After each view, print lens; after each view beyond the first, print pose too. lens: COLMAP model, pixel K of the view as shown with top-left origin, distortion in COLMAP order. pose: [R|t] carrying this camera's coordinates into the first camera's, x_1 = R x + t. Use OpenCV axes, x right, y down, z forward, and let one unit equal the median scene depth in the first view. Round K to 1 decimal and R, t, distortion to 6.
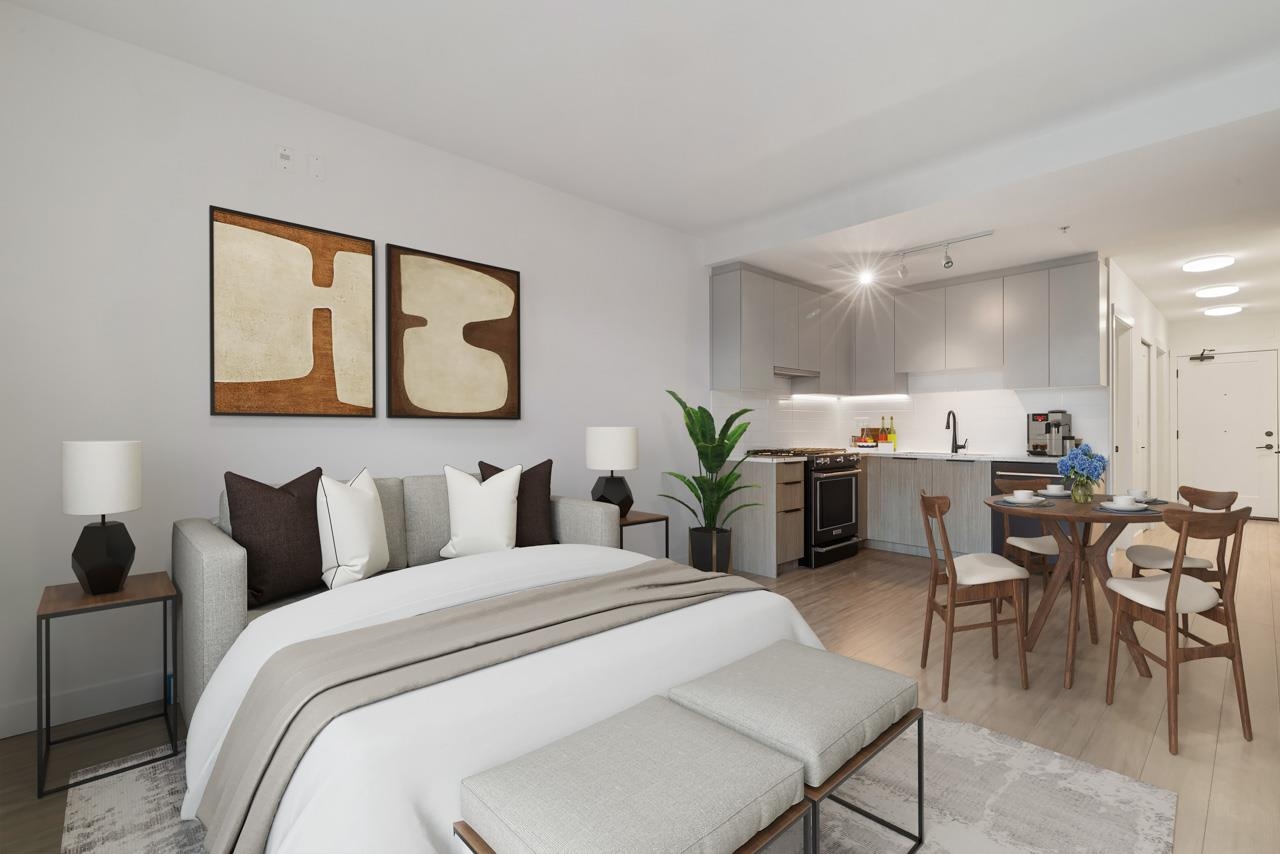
lens RADIAL K [[554.9, 0, 642.6], [0, 554.9, 428.8], [0, 0, 1]] dist [0.000716, 0.000197]
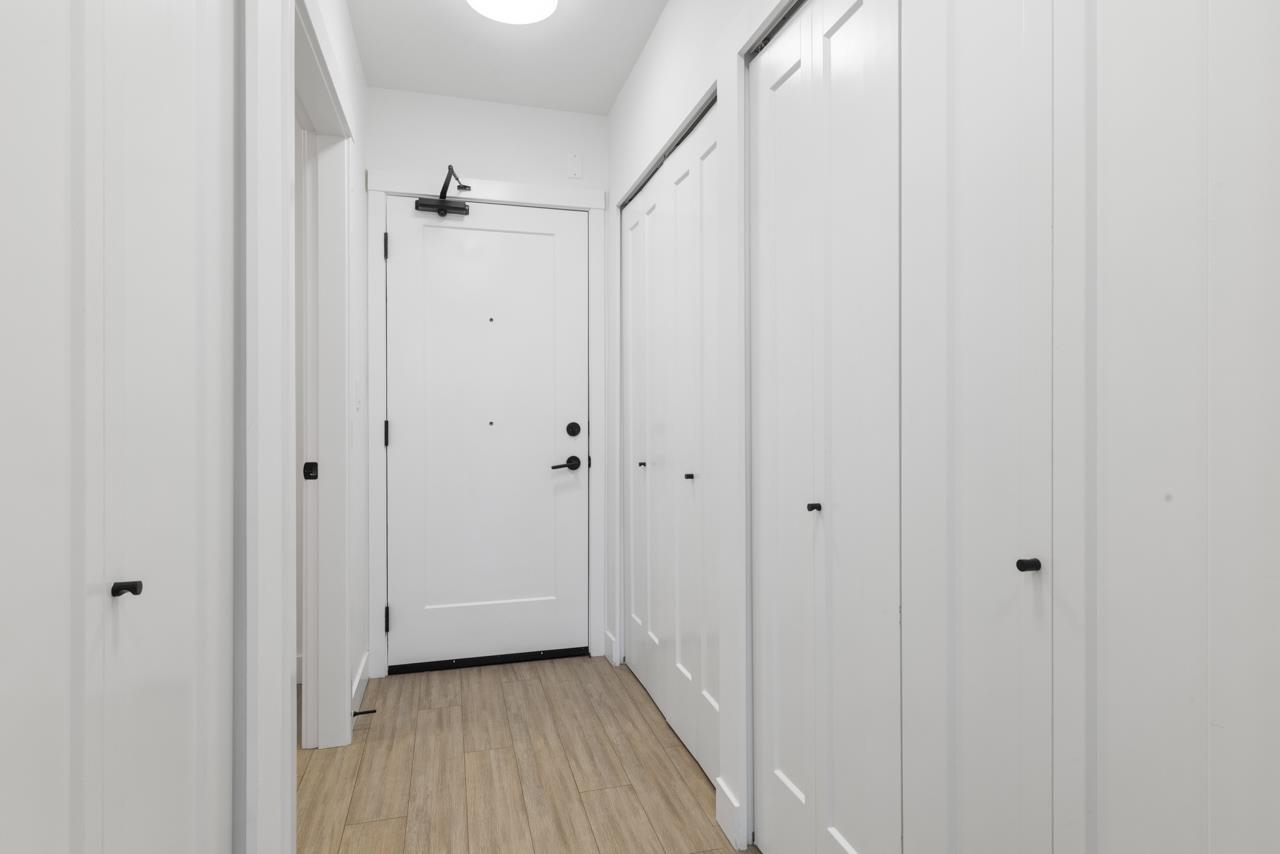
lens RADIAL K [[688.5, 0, 640.0], [0, 688.5, 427.0], [0, 0, 1]] dist [0.001407, 0.000106]
pose [[0.450074, 0.019716, 0.892774, 0.973159], [0.003865, 0.999704, -0.024025, 0.025417], [-0.892983, 0.014264, 0.449865, 0.995663]]
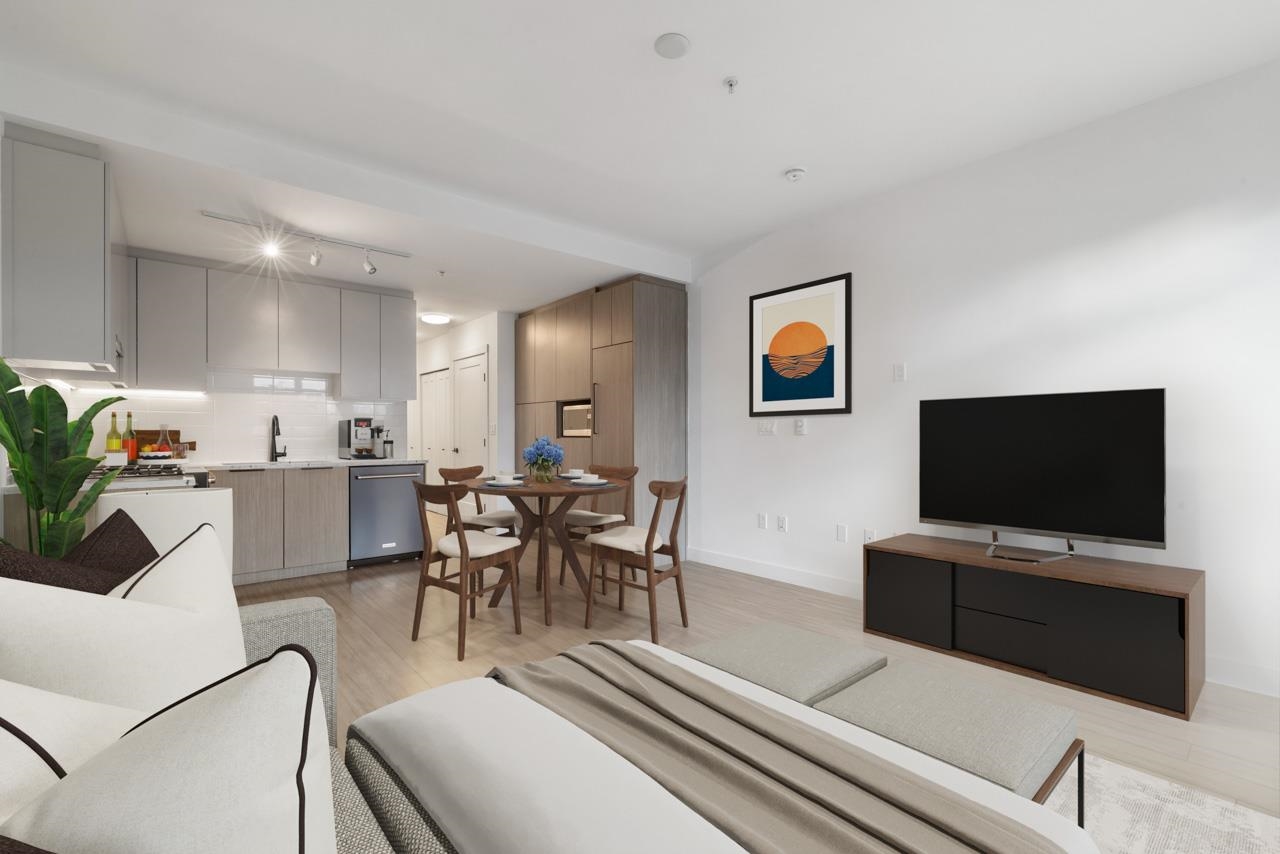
lens RADIAL K [[560.5, 0, 640.0], [0, 560.5, 427.0], [0, 0, 1]] dist [-0.000964, -0.000143]
pose [[0.044403, 0.015760, 0.998889, -0.348812], [0.003654, 0.999866, -0.015938, 0.003801], [-0.999007, 0.004358, 0.044340, 0.375104]]
